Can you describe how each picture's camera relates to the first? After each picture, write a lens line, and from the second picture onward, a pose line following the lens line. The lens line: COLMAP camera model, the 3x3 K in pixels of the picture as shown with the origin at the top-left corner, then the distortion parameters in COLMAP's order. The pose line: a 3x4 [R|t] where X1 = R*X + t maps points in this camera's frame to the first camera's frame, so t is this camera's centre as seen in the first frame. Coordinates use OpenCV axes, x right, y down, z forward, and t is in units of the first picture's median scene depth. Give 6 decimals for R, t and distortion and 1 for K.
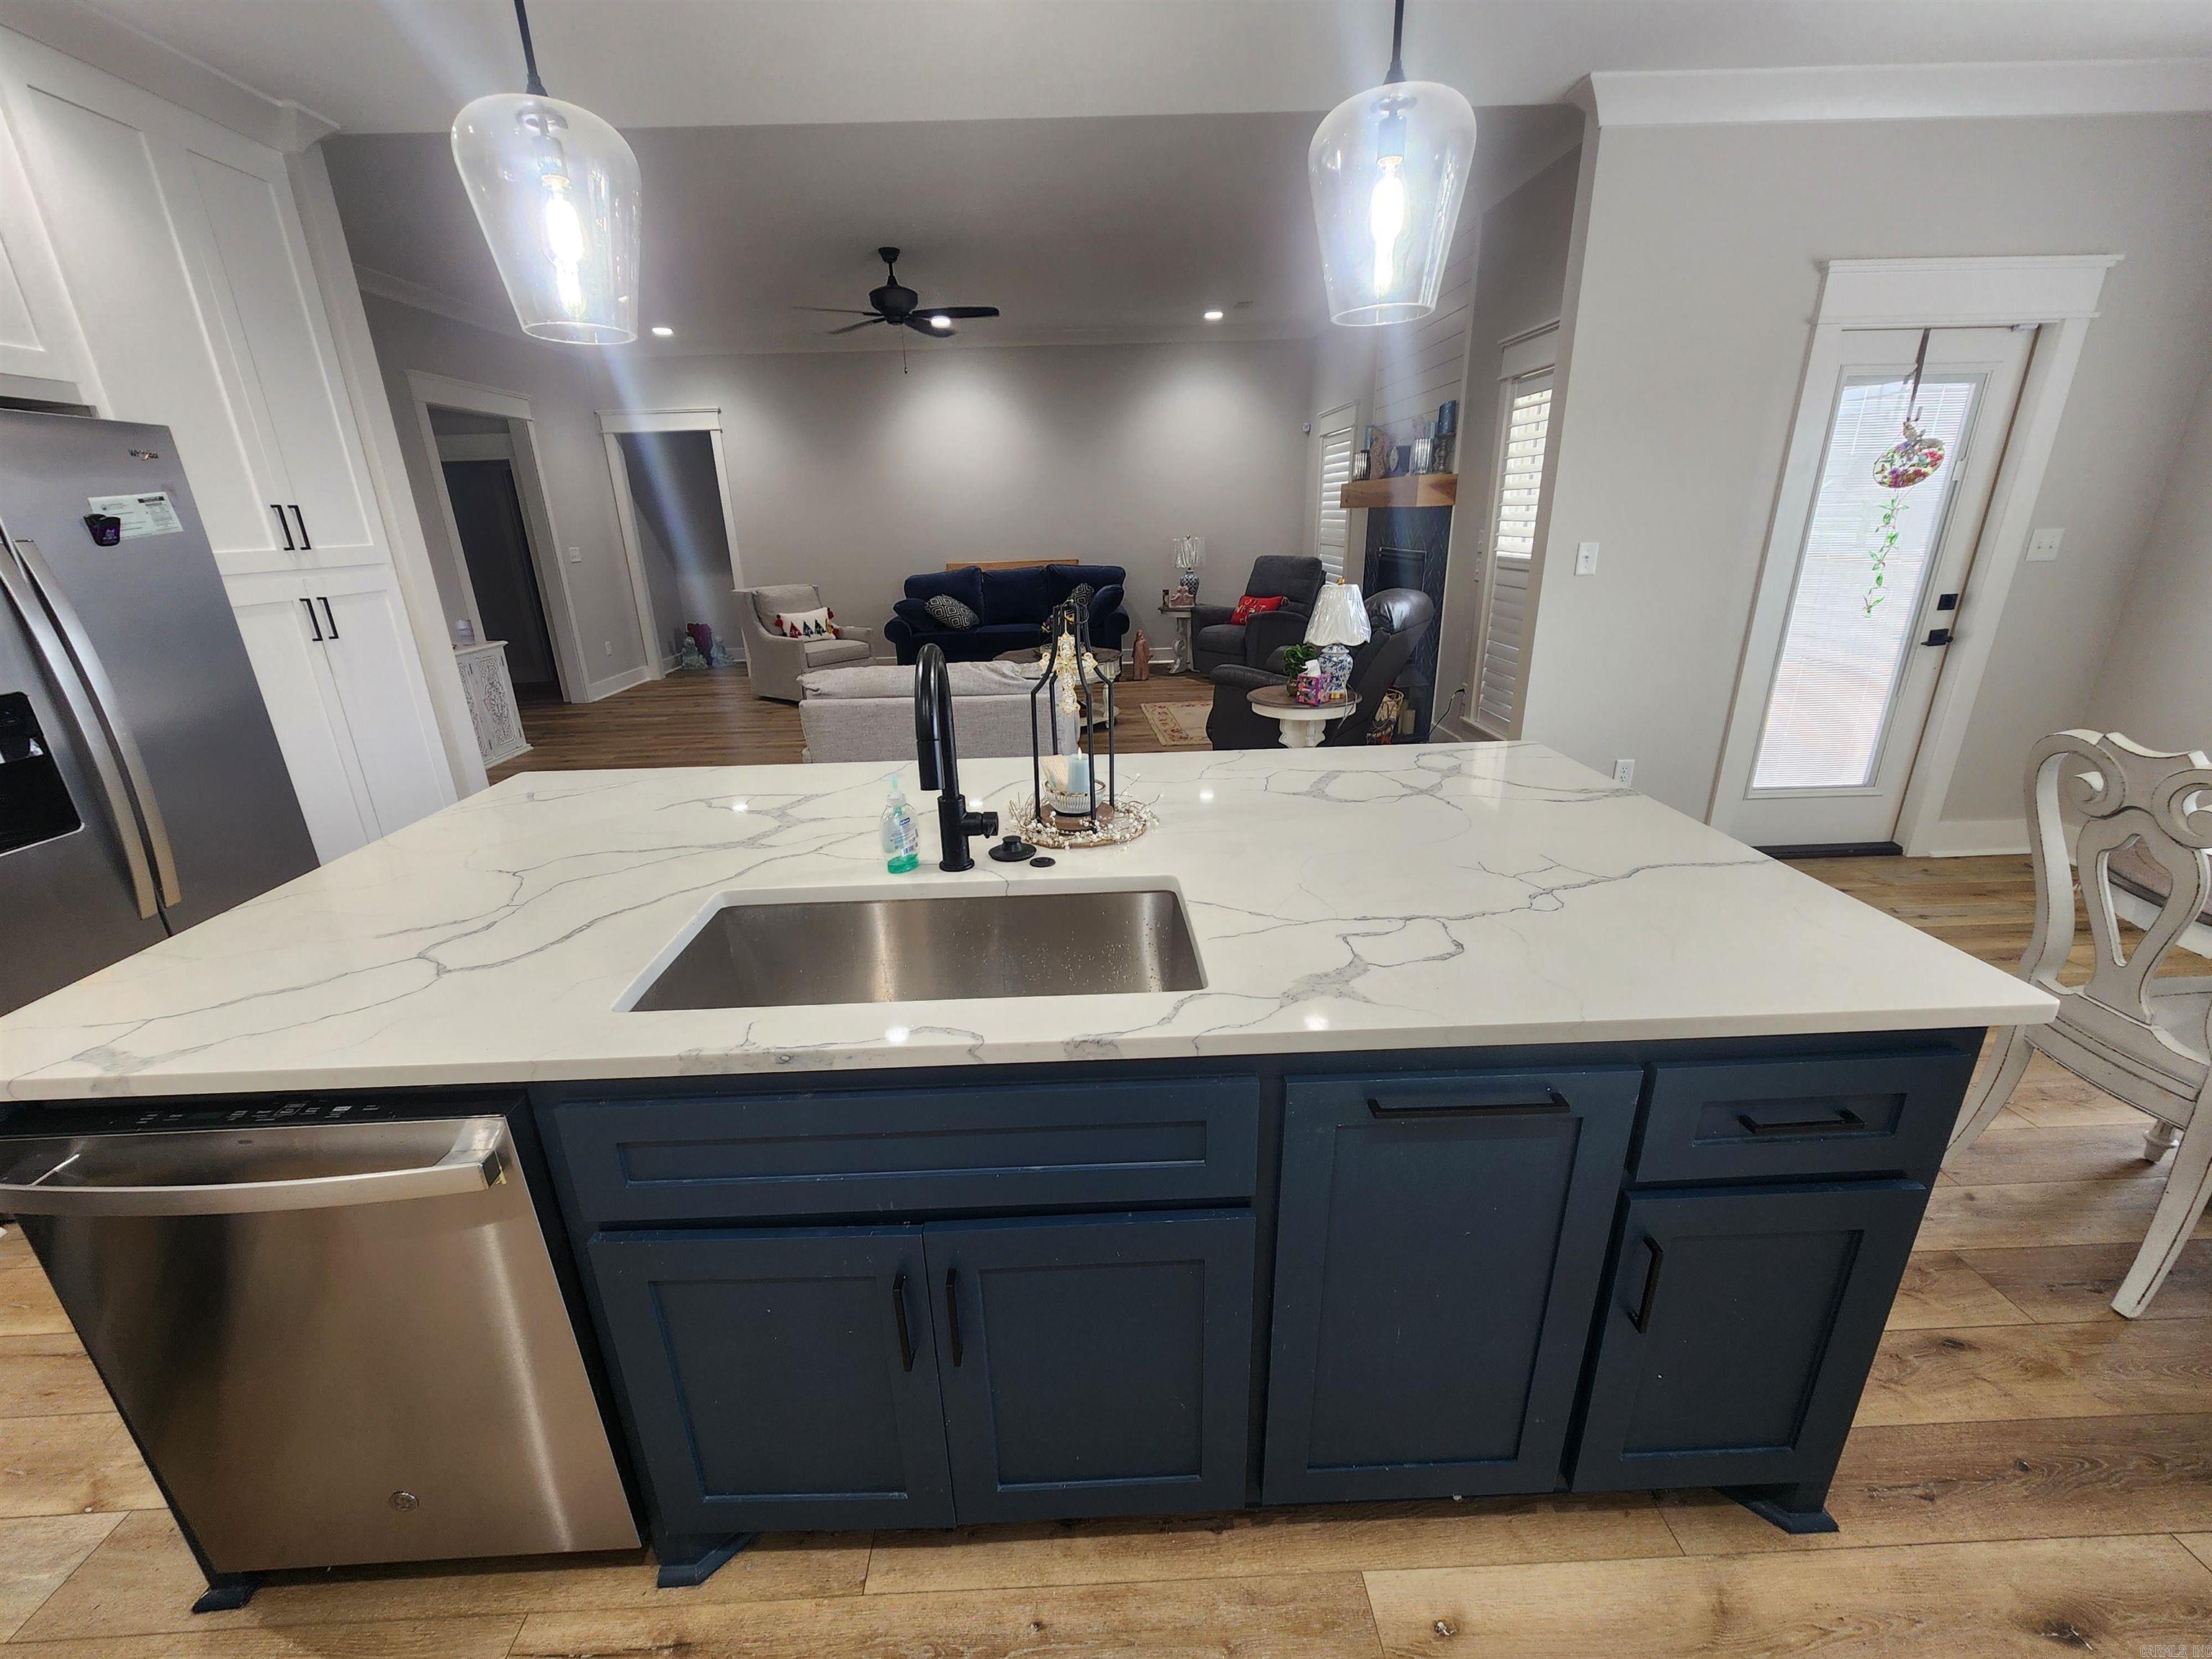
lens RADIAL K [[911.3, 0, 1098.4], [0, 911.3, 840.9], [0, 0, 1]] dist [-0.000853, 0.000556]
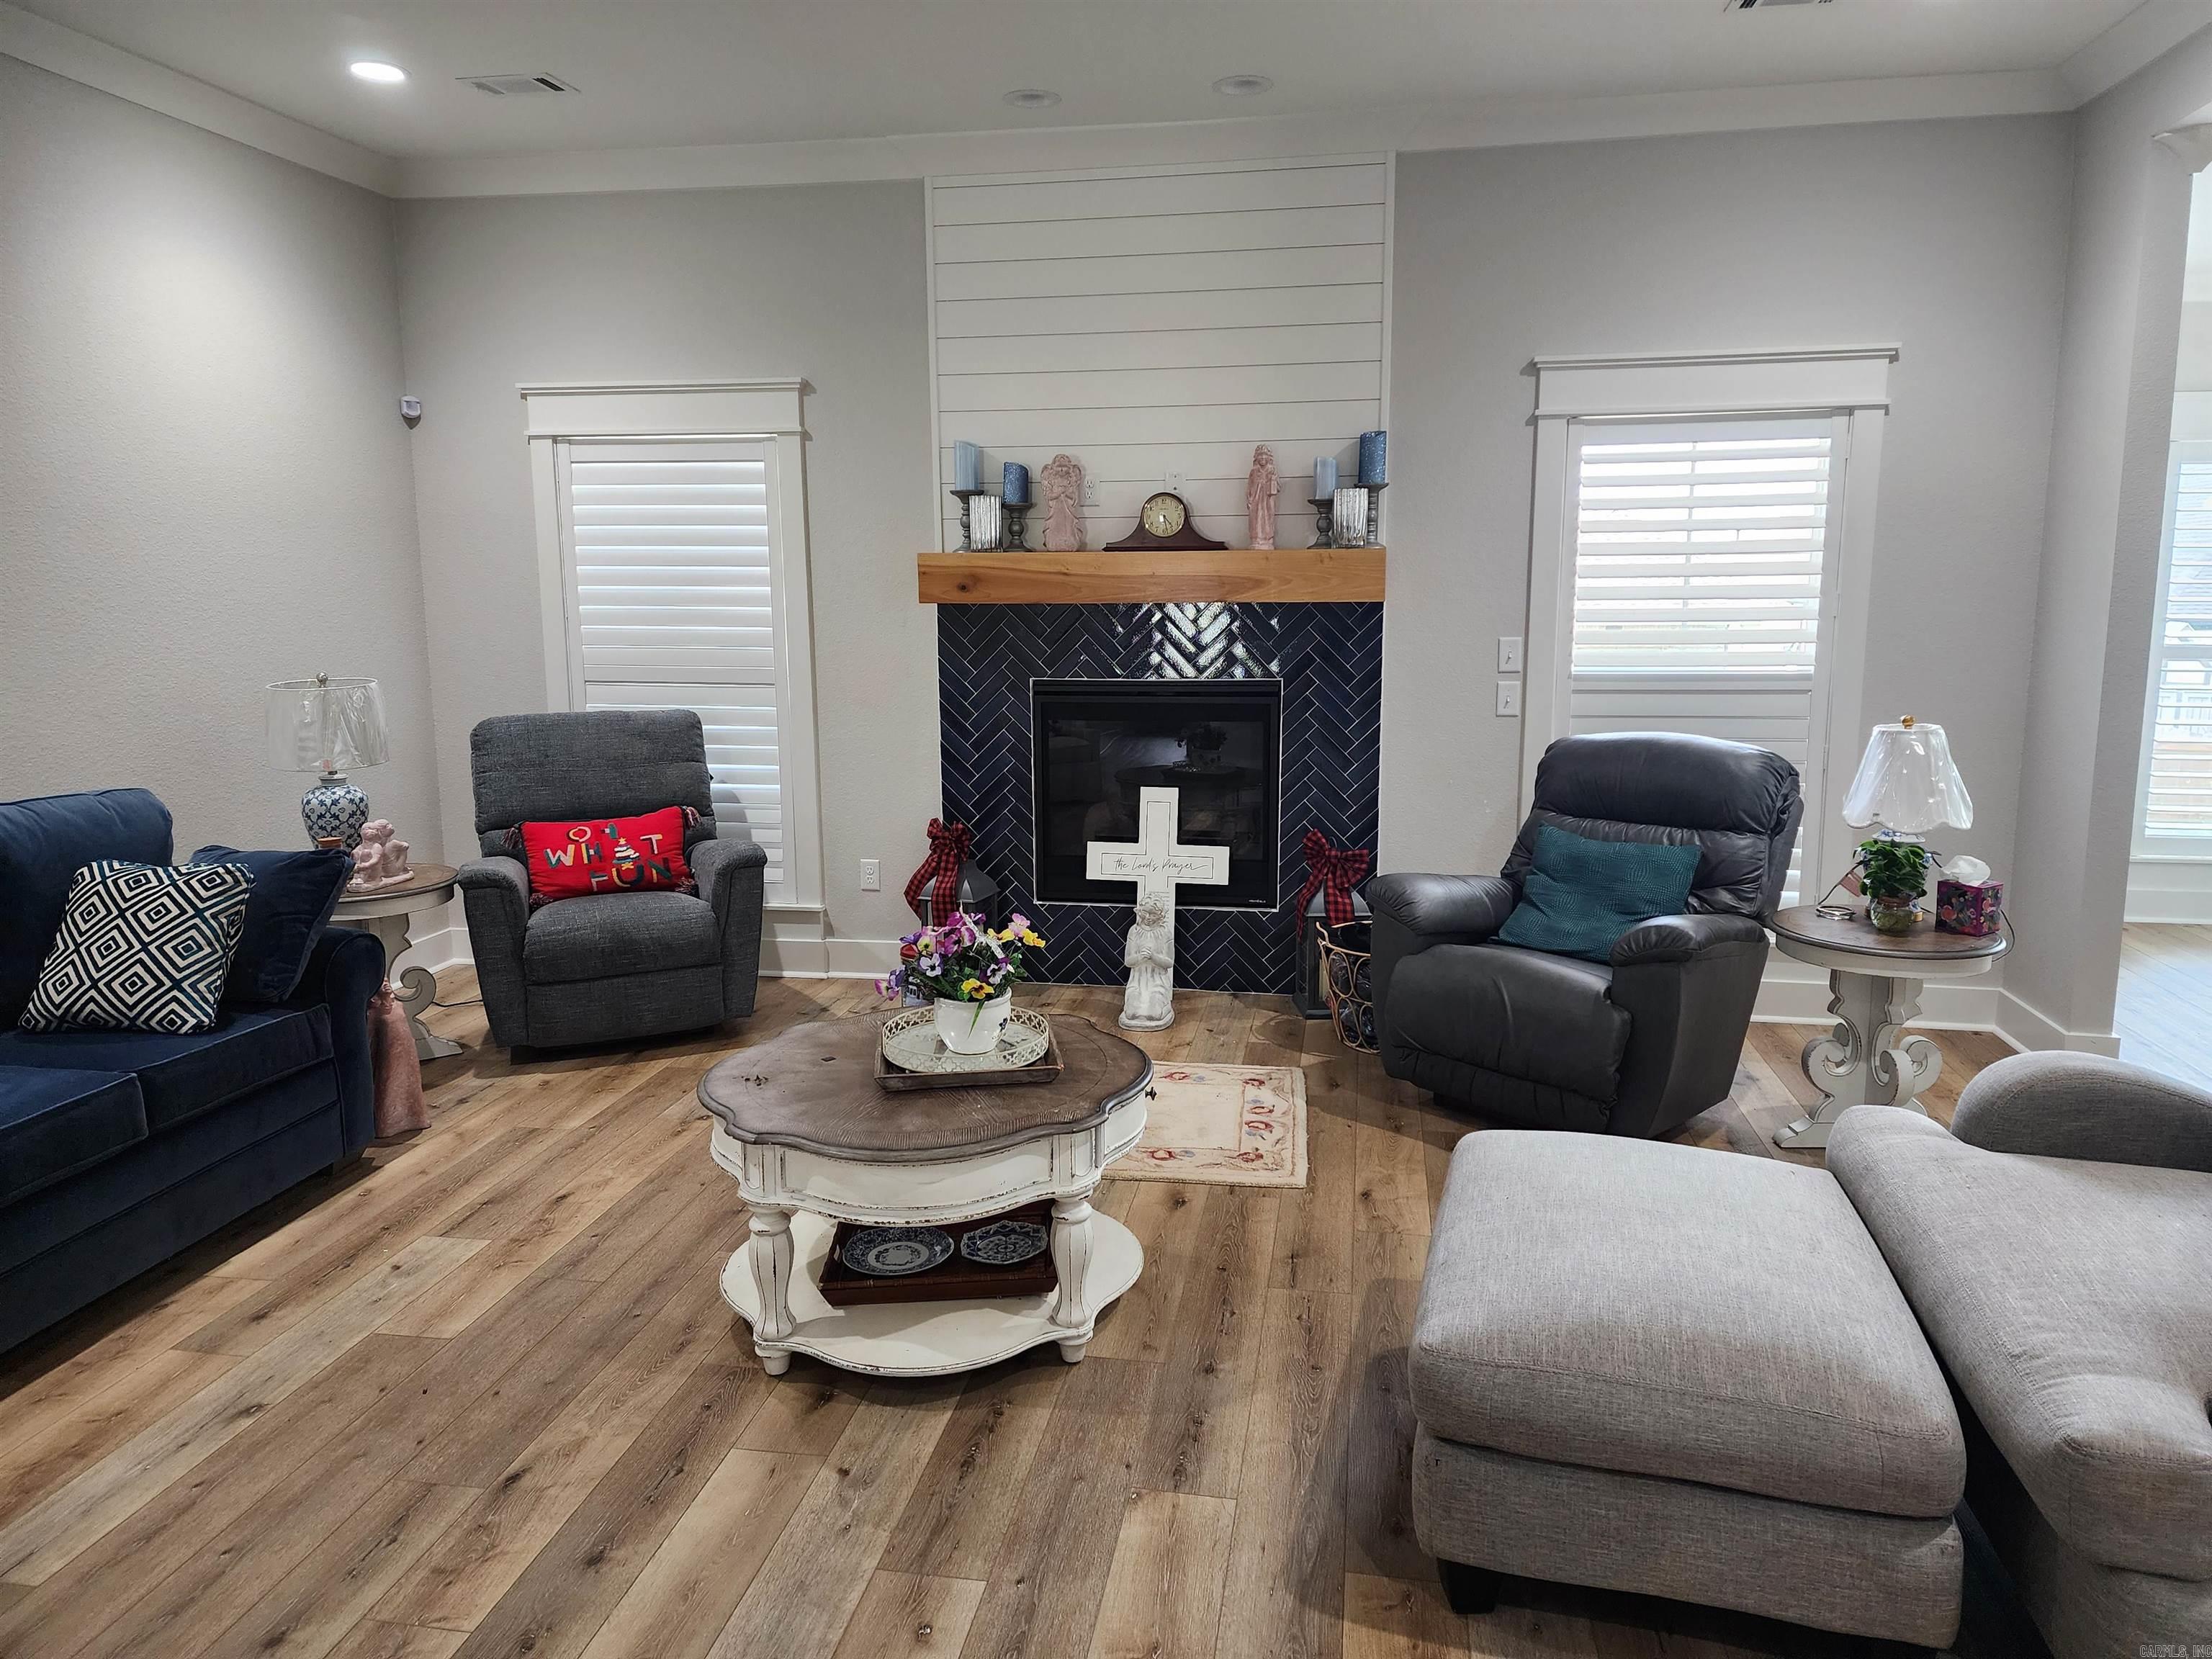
lens RADIAL K [[1476.3, 0, 1108.5], [0, 1476.3, 777.4], [0, 0, 1]] dist [0.101176, -0.120899]
pose [[0.192772, -0.103052, 0.975817, -0.399524], [0.334443, 0.941824, 0.033393, -0.237189], [-0.922490, 0.319918, 0.216022, 0.672338]]
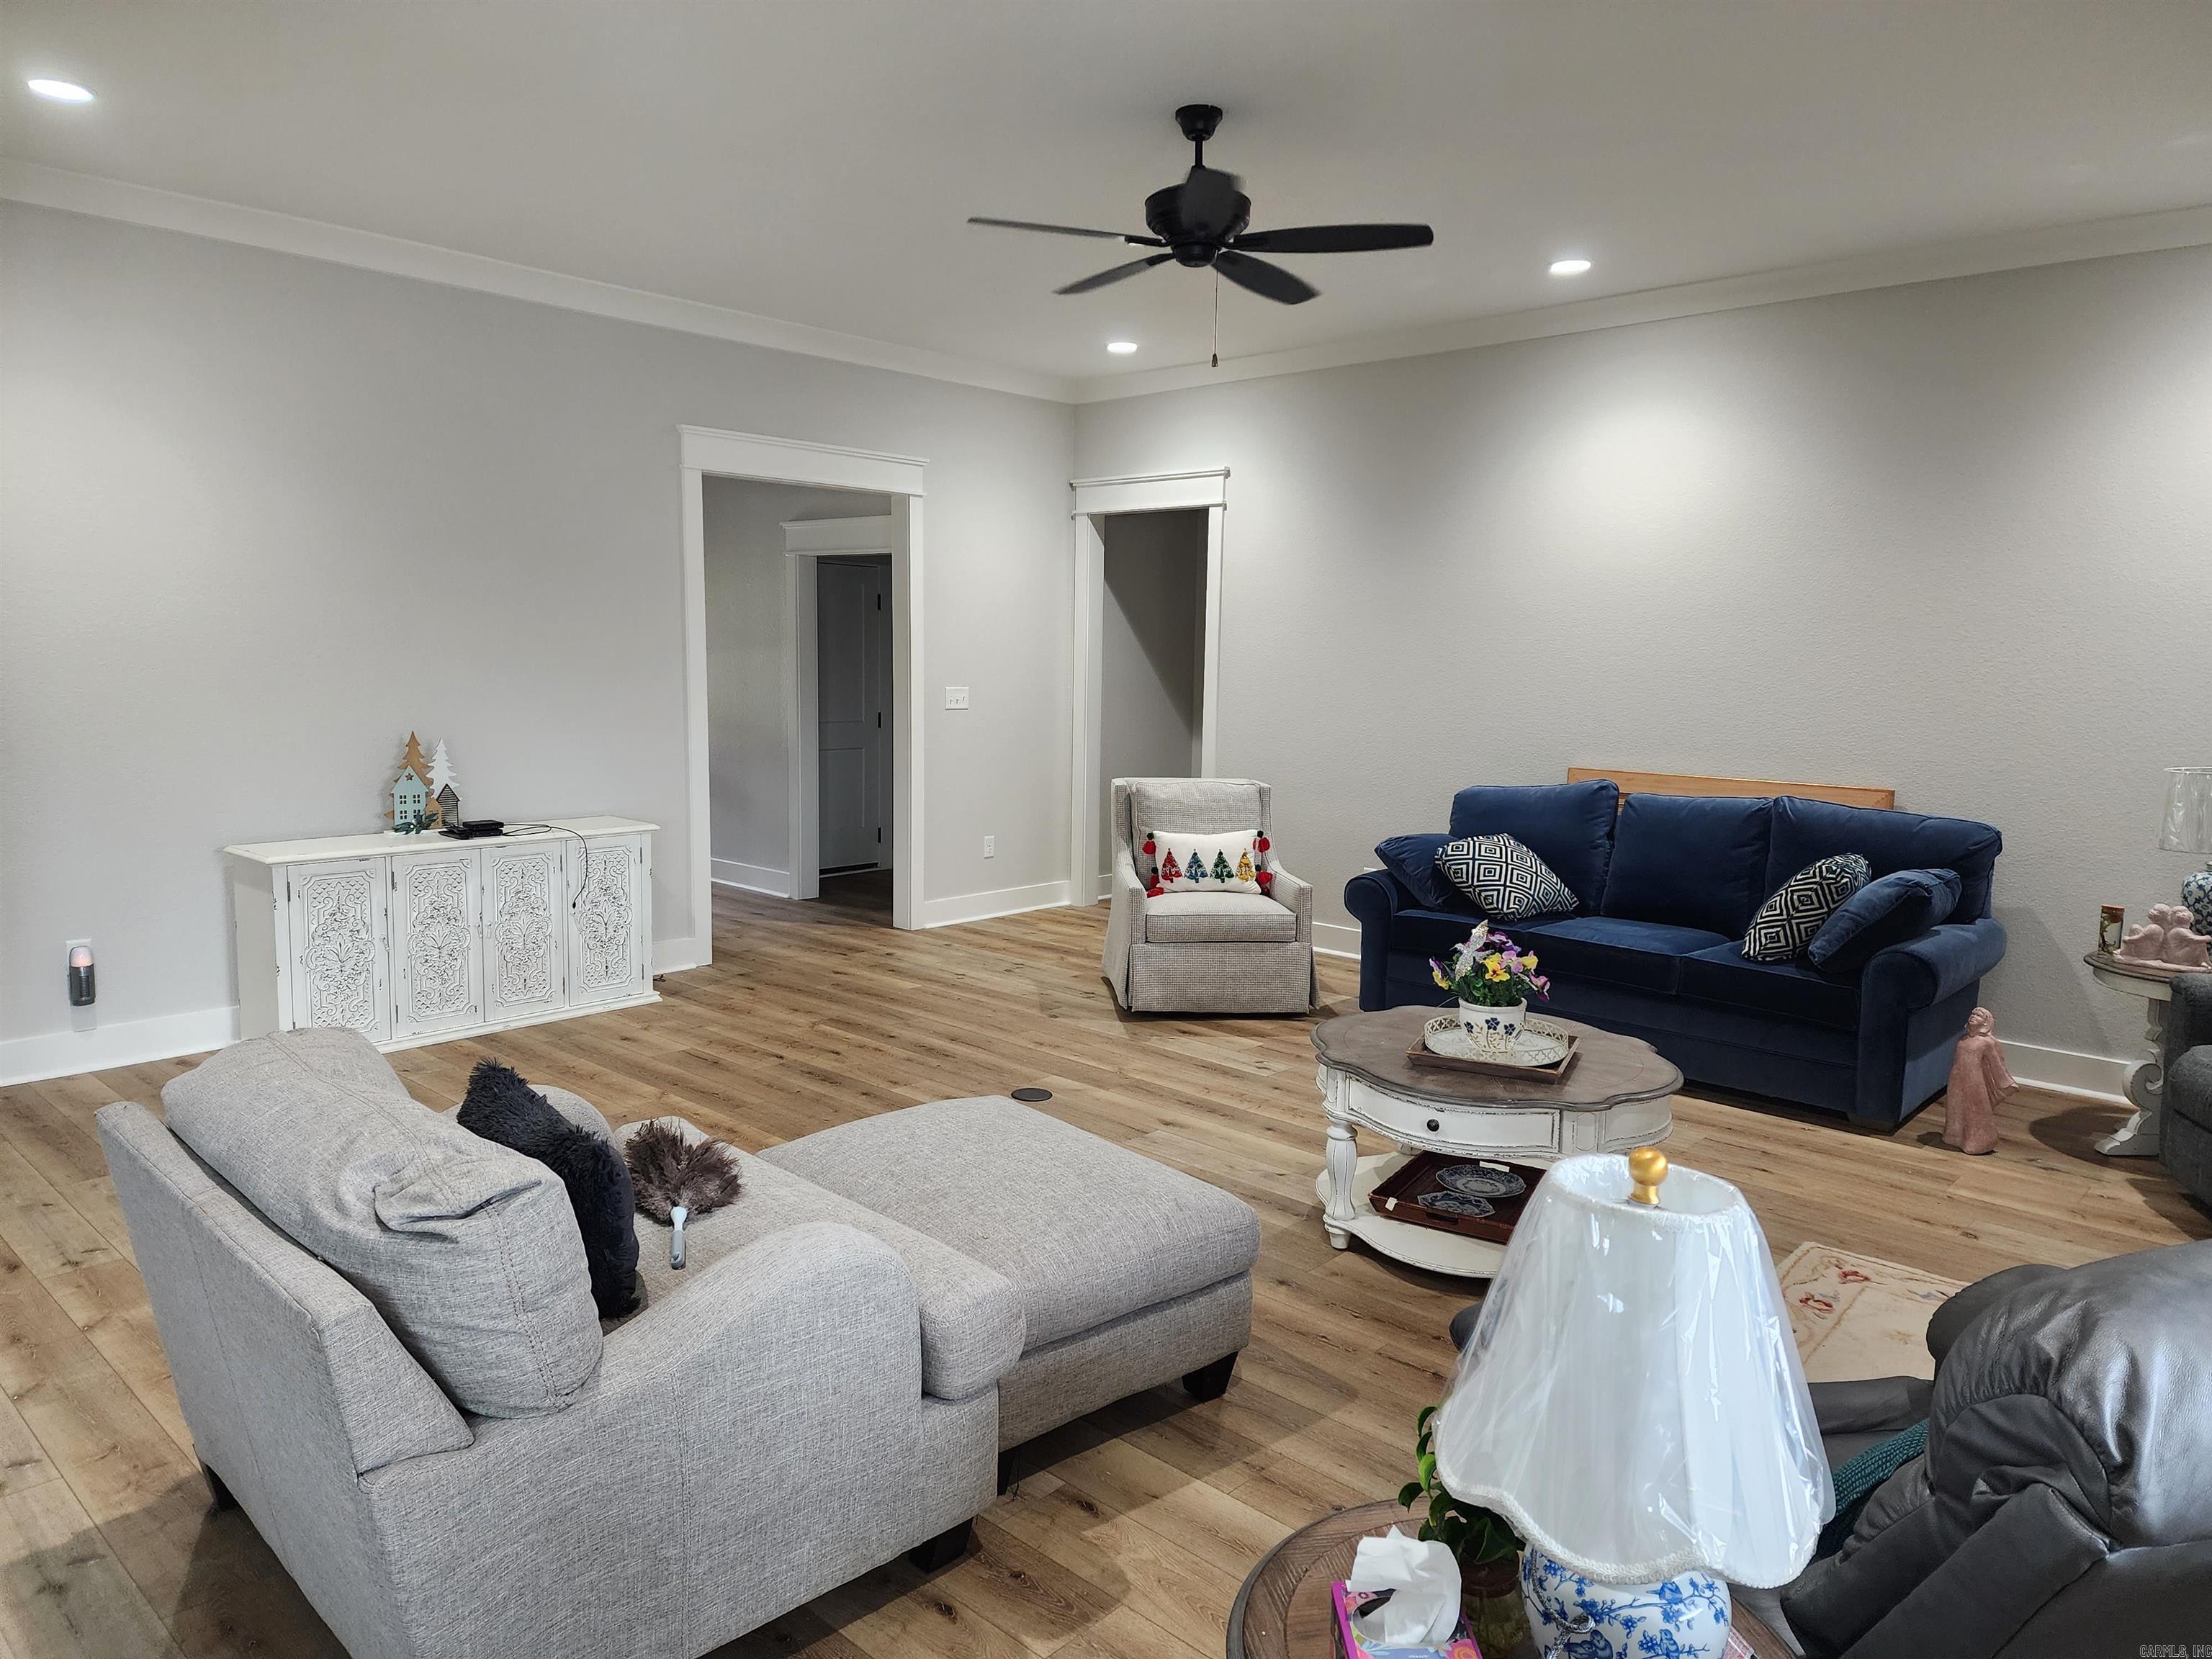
lens RADIAL K [[1458.7, 0, 1106.0], [0, 1458.7, 829.5], [0, 0, 1]] dist [0.081609, 0.000727]
pose [[0.714468, 0.128917, -0.687689, 0.199274], [-0.271801, 0.956824, -0.103015, -0.153372], [0.644717, 0.260515, 0.718660, 0.373600]]
